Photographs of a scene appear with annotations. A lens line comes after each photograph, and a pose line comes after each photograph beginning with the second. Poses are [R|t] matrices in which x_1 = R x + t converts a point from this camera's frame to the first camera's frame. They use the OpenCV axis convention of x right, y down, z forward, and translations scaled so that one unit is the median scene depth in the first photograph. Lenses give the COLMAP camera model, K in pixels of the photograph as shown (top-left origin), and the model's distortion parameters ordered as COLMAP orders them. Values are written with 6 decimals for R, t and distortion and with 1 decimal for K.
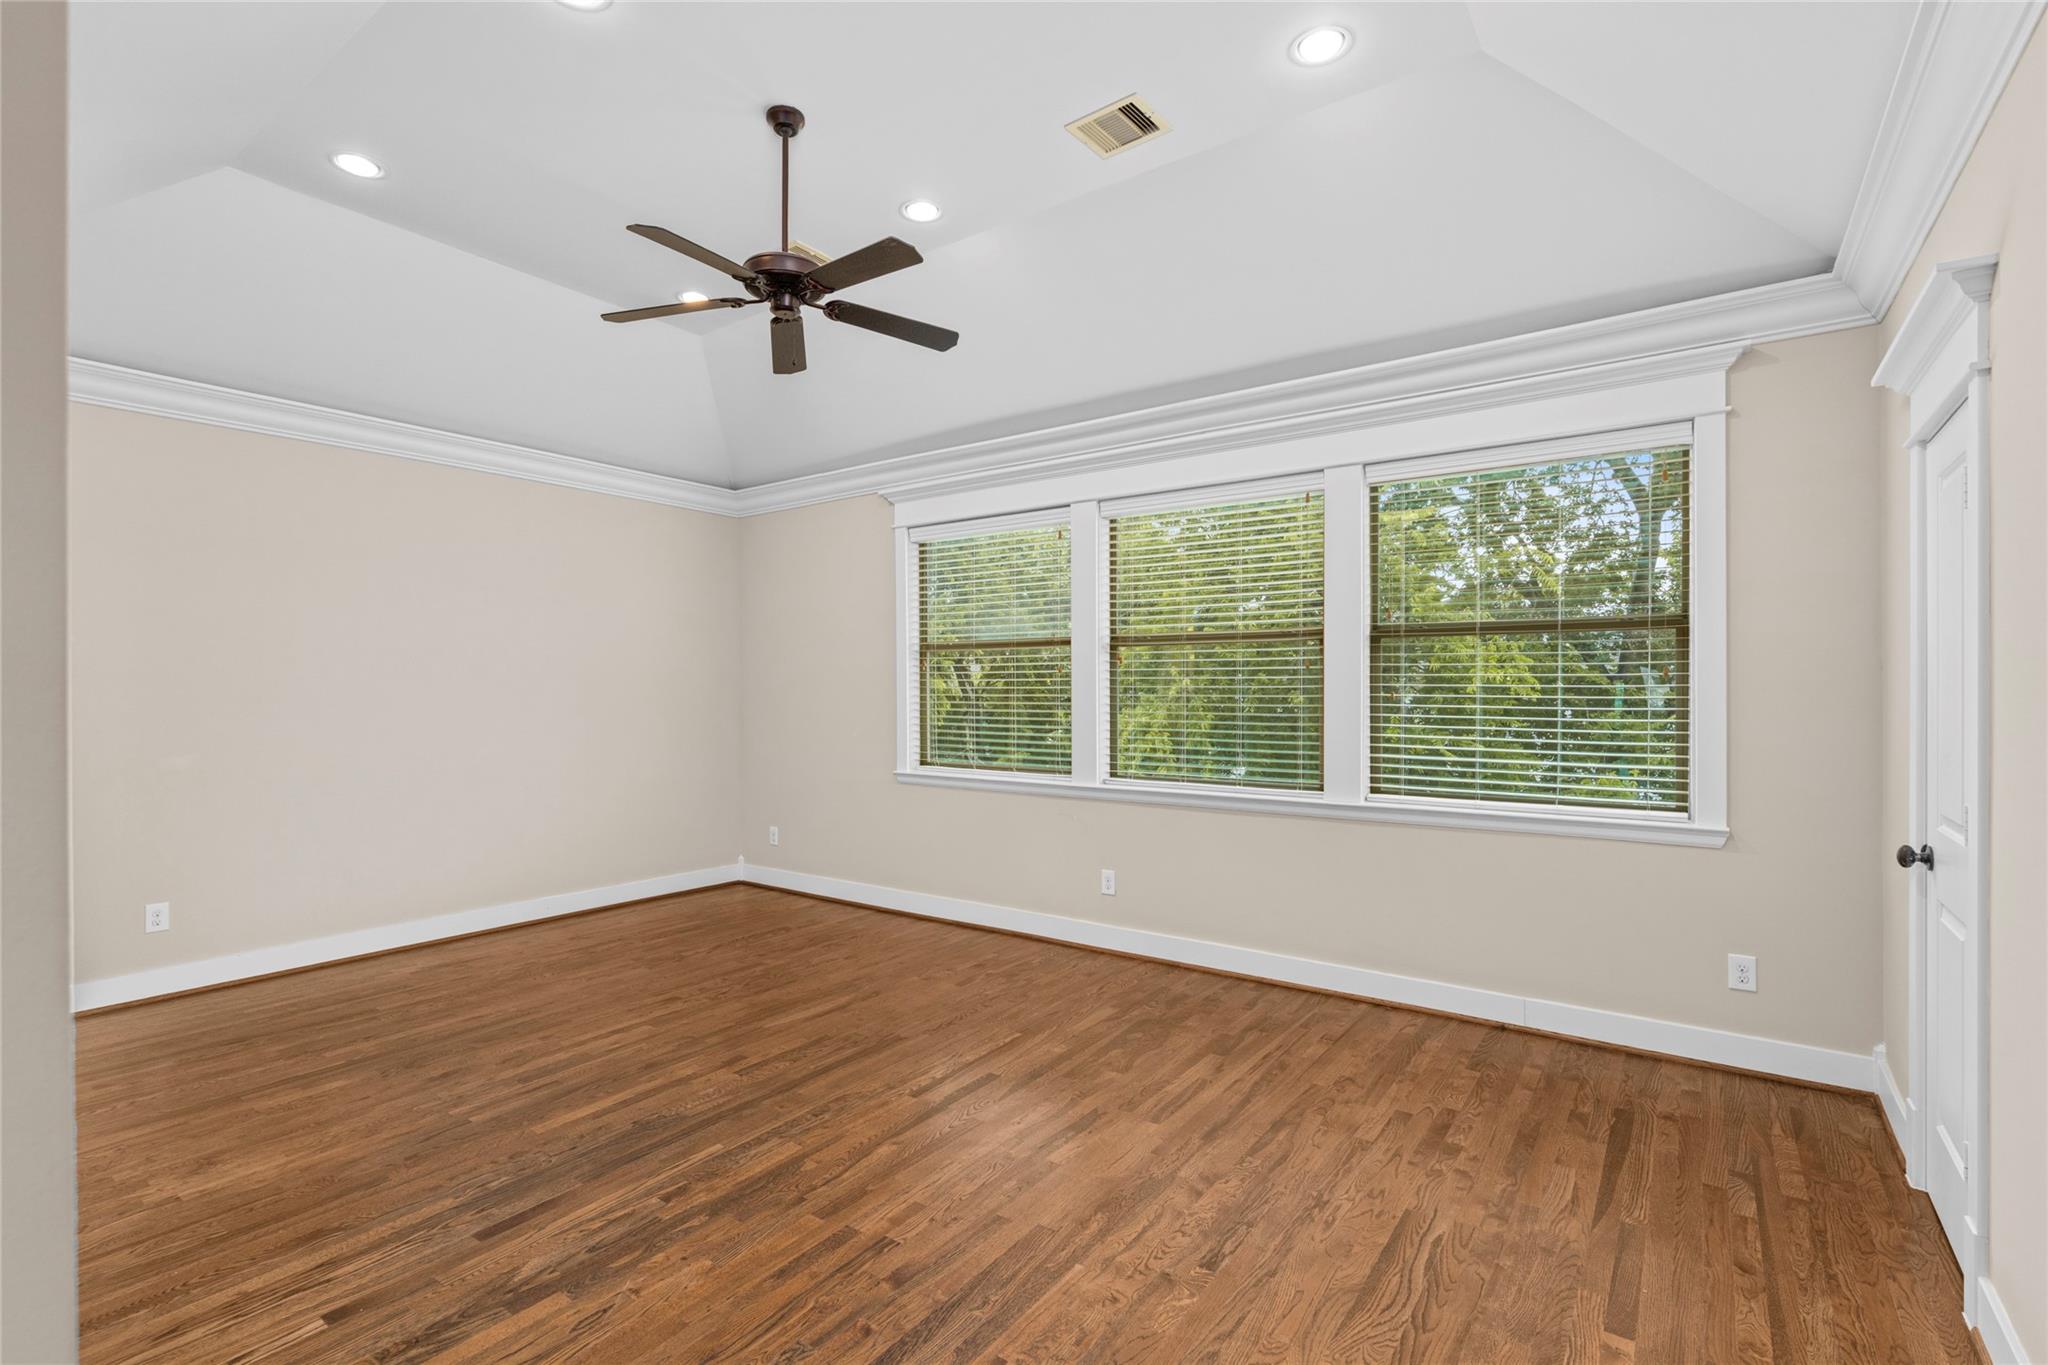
lens RADIAL K [[936.6, 0, 1021.6], [0, 936.6, 687.2], [0, 0, 1]] dist [-0.002987, 0.000583]
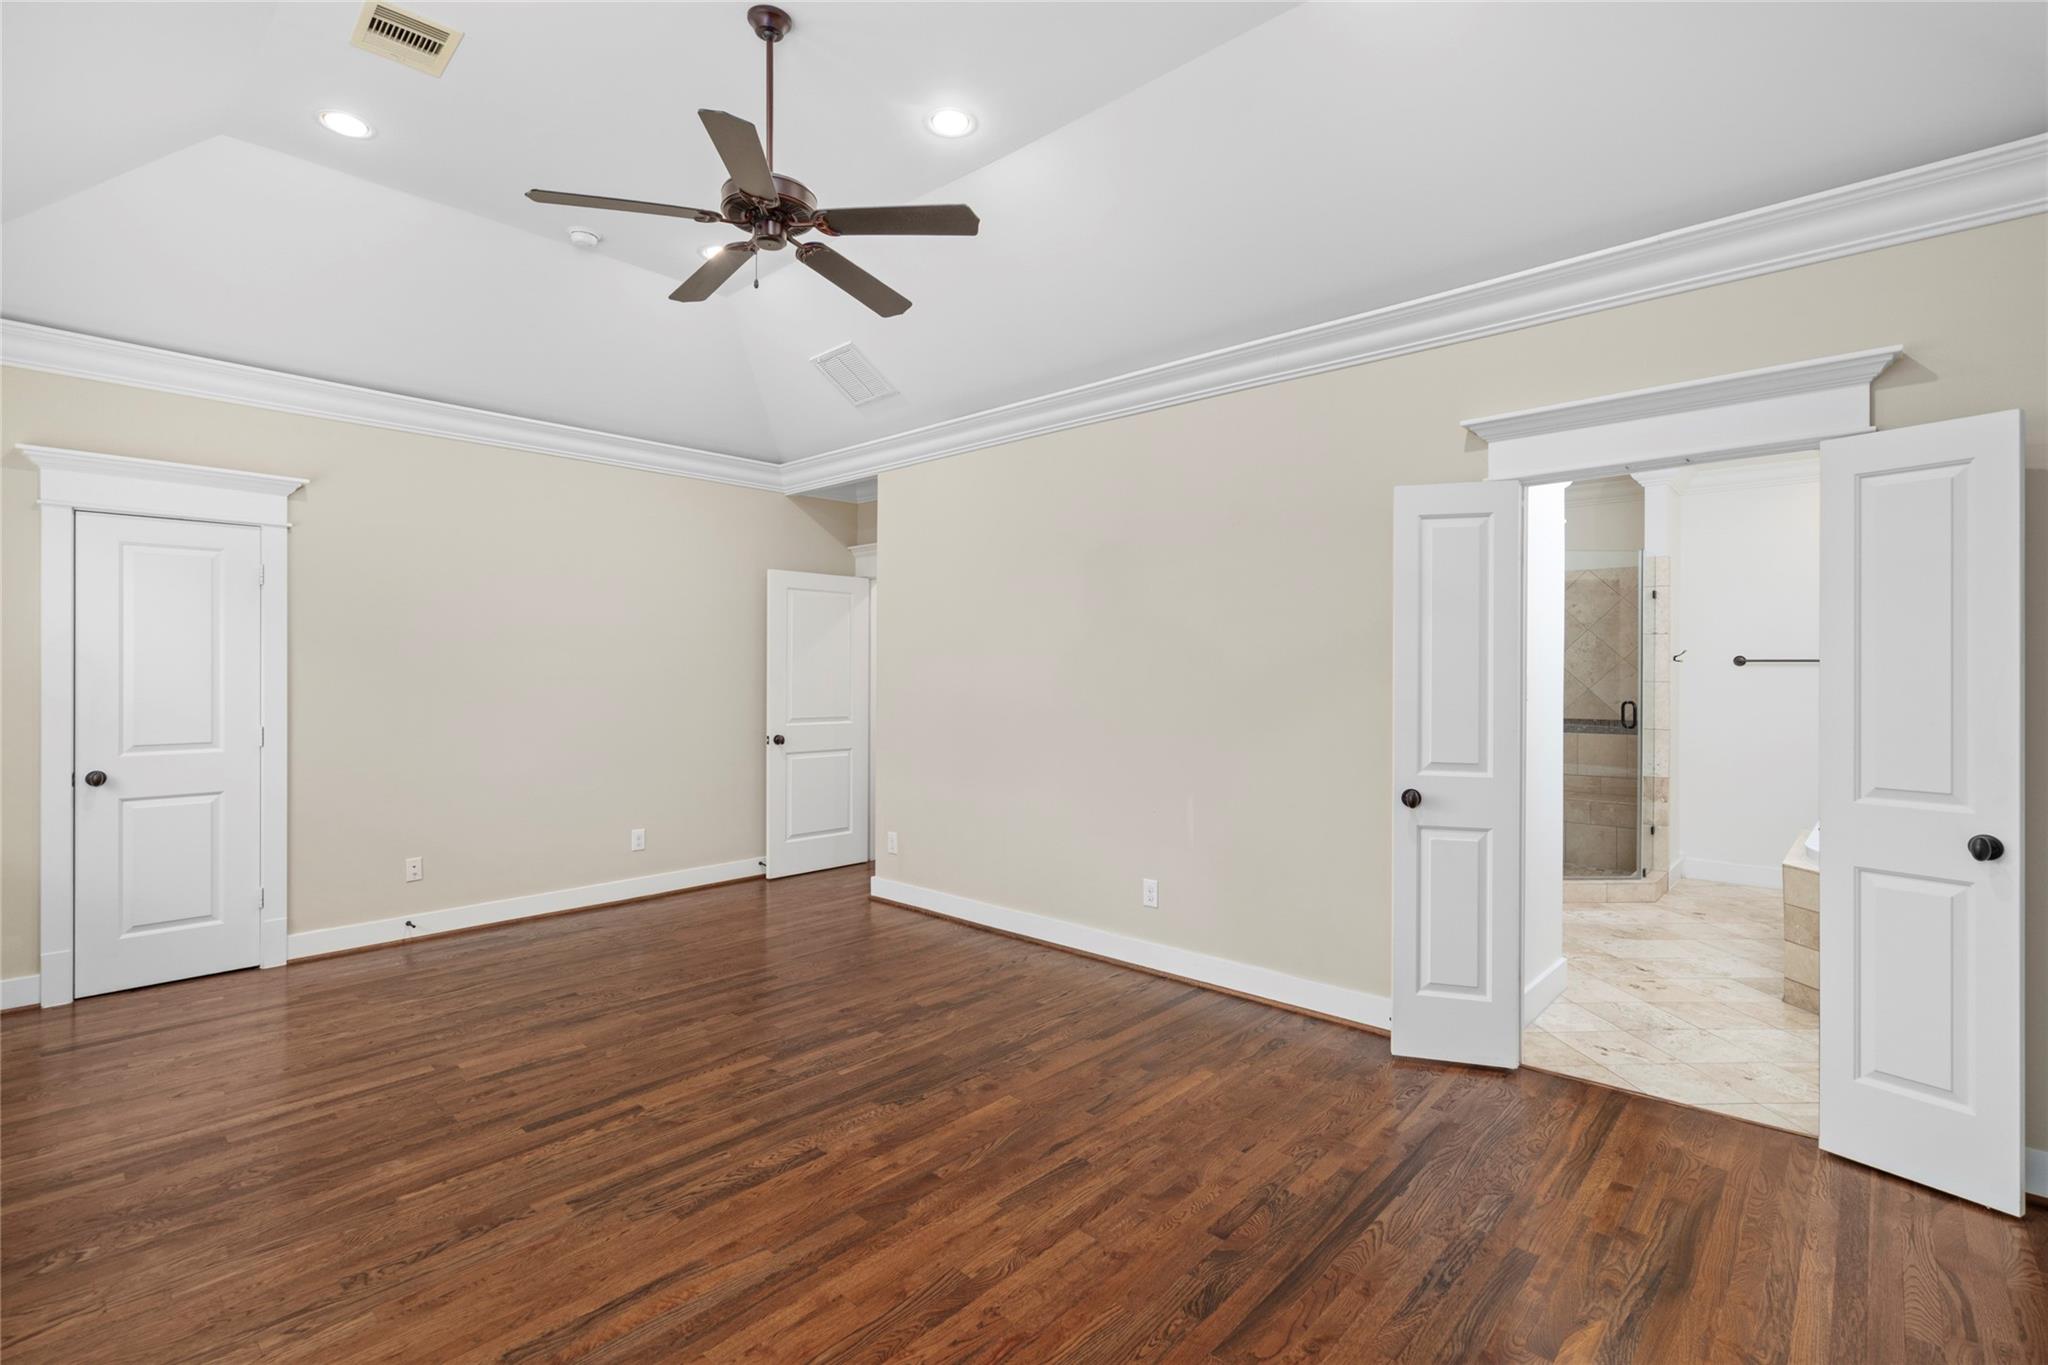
lens RADIAL K [[936.6, 0, 1021.6], [0, 936.6, 687.2], [0, 0, 1]] dist [-0.002987, 0.000583]
pose [[-0.993848, -0.000580, 0.110752, -0.585613], [0.000966, 0.999903, 0.013901, 0.003947], [-0.110749, 0.013922, -0.993751, 1.843604]]
